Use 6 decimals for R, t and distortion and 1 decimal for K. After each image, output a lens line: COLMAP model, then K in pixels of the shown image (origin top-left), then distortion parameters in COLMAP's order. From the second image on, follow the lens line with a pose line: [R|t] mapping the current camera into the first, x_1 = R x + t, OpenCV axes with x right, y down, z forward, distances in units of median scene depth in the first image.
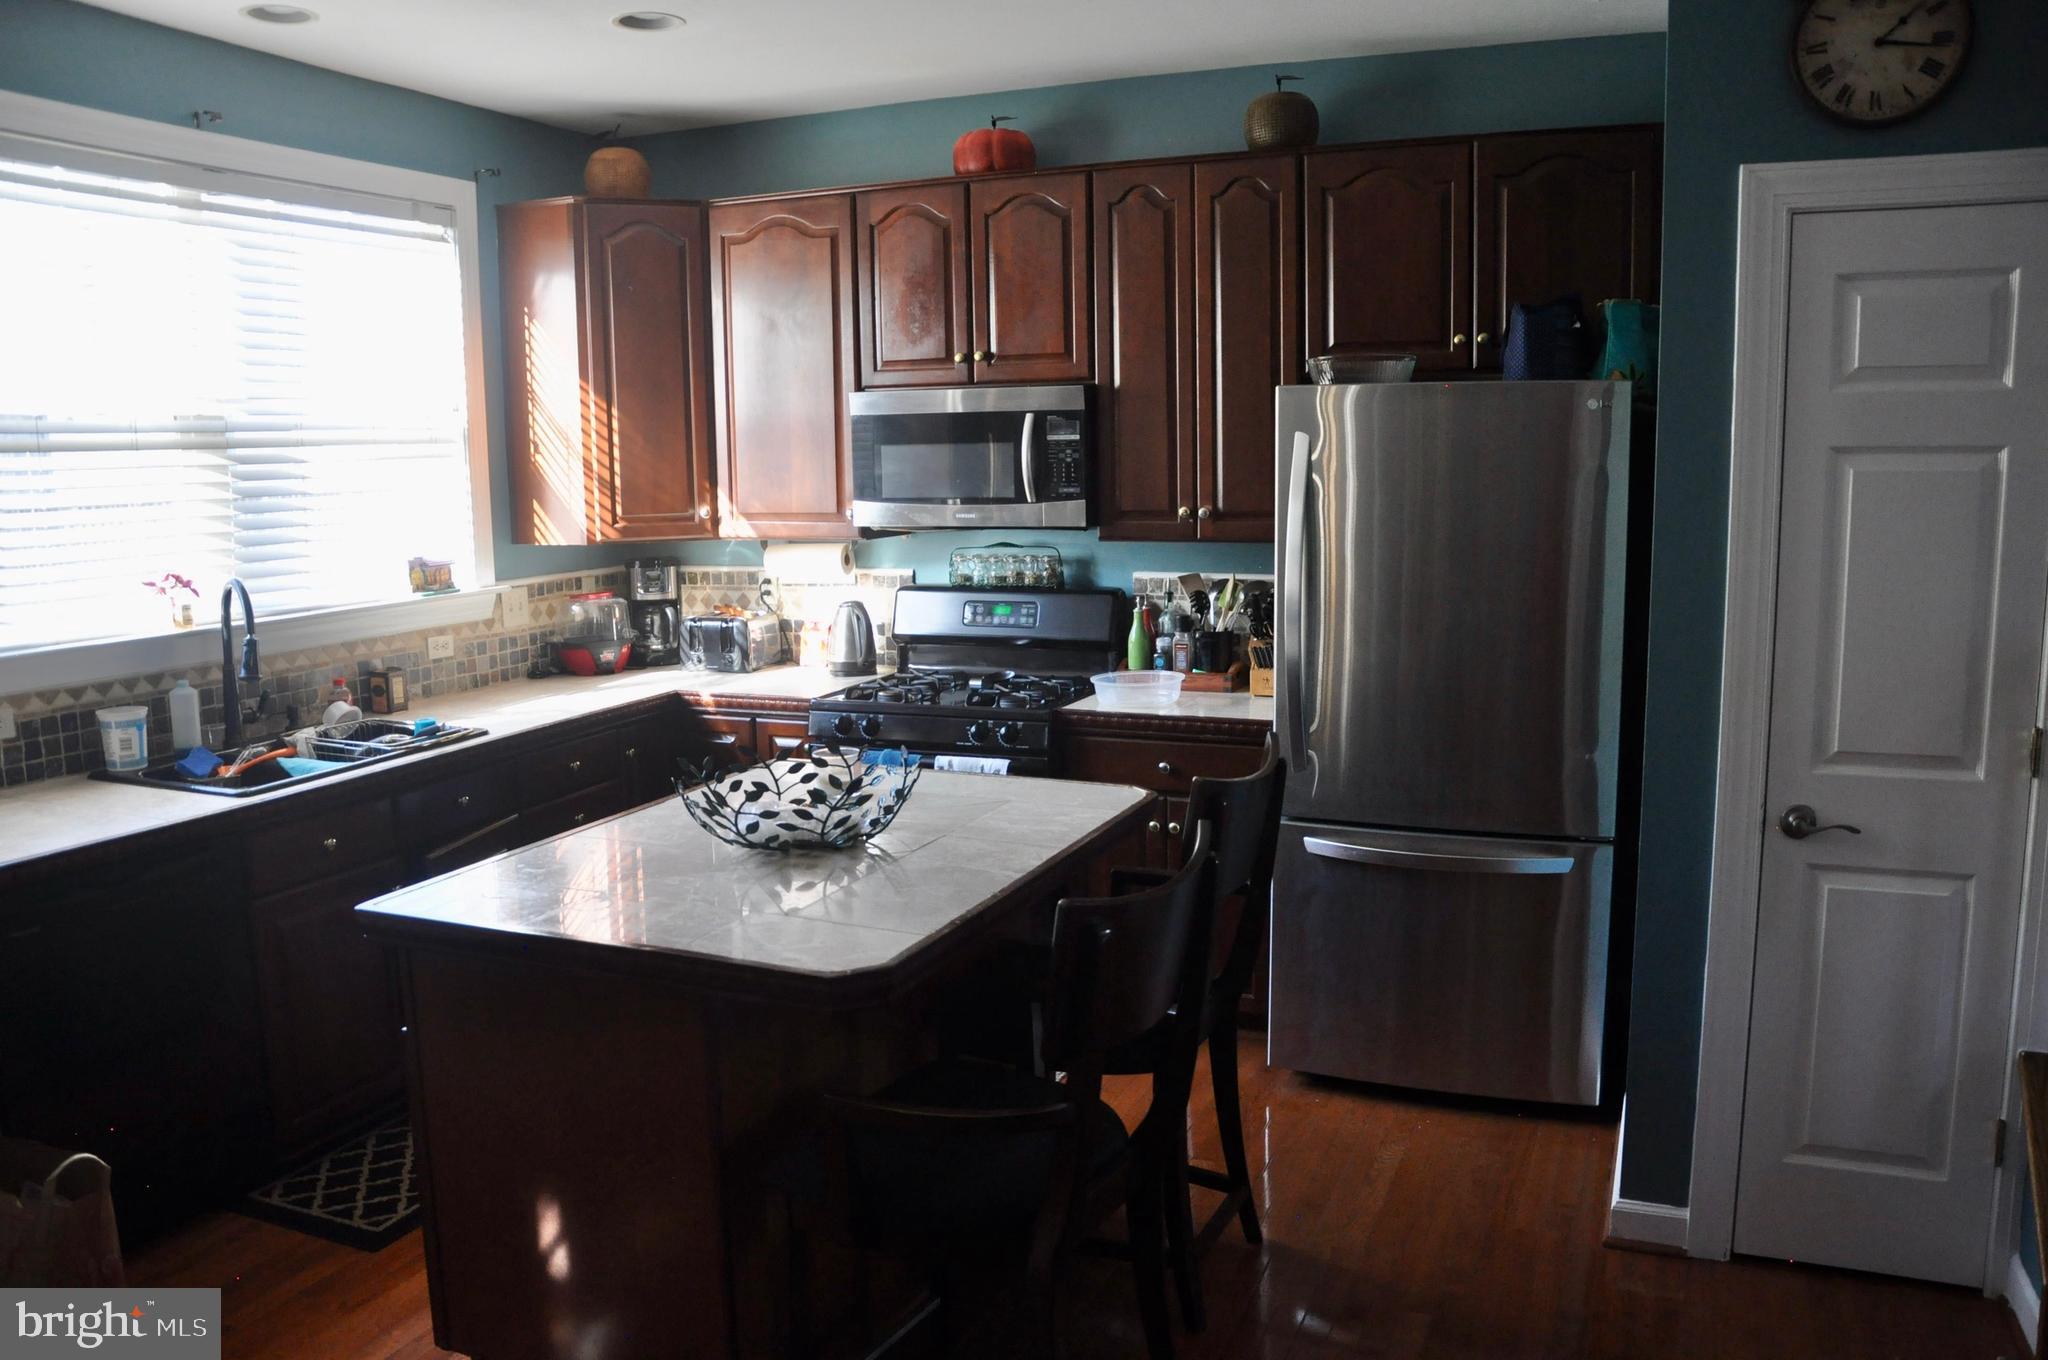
lens RADIAL K [[1669.0, 0, 1024.0], [0, 1669.0, 680.0], [0, 0, 1]] dist [-0.099238, 0.006831]
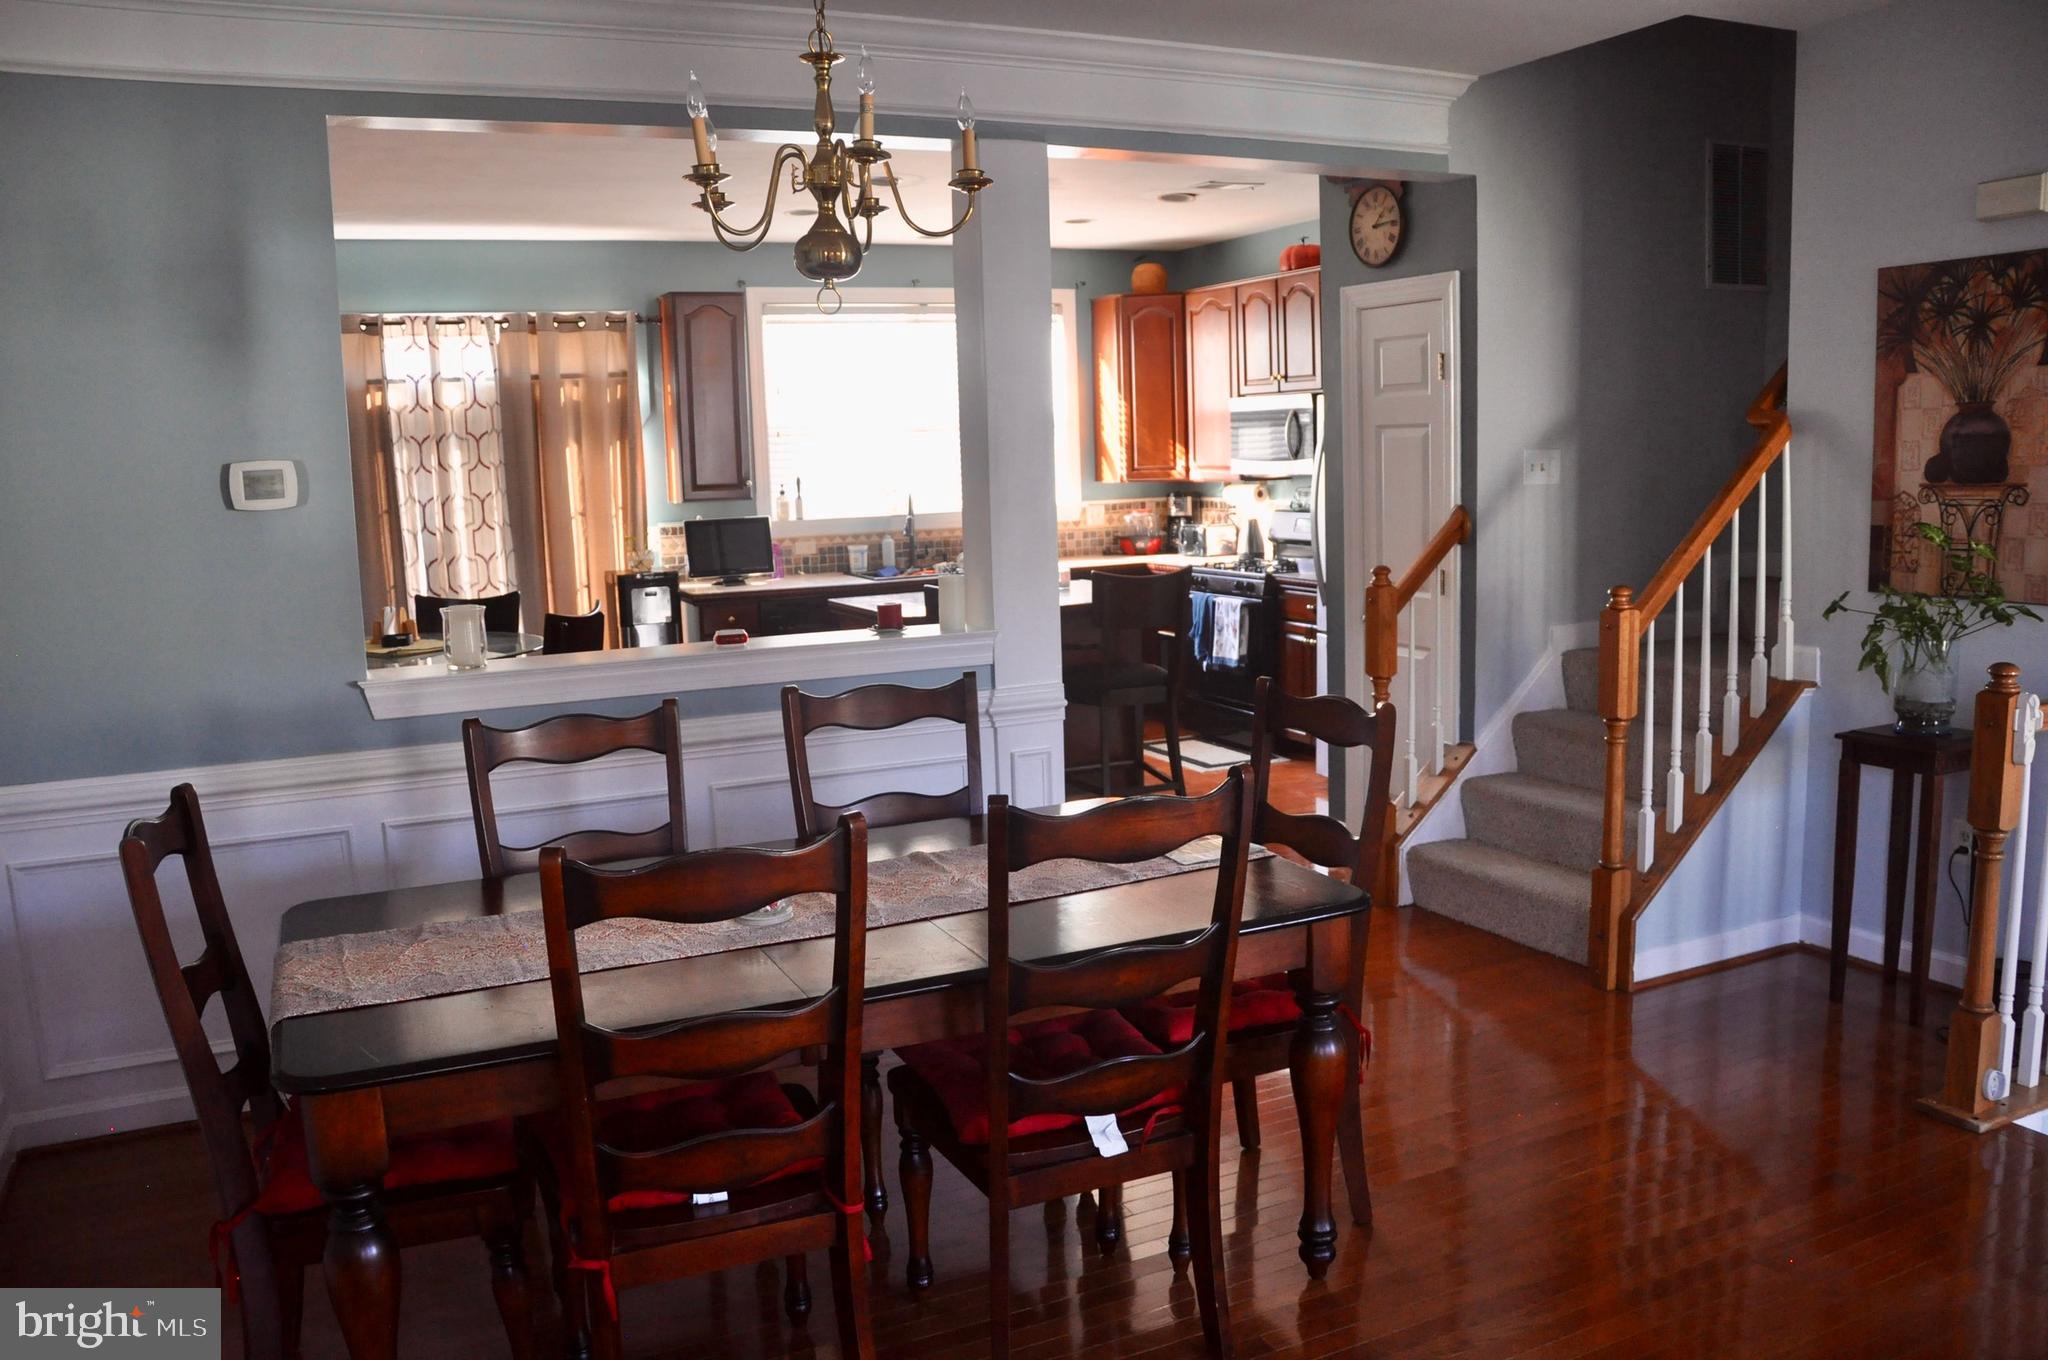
lens RADIAL K [[1636.9, 0, 1024.0], [0, 1636.9, 680.0], [0, 0, 1]] dist [-0.001961, 0.001626]
pose [[0.765026, 0.087891, -0.637974, 0.856486], [-0.075813, 0.996046, 0.046310, 0.063329], [0.639522, 0.012938, 0.768664, -0.483026]]
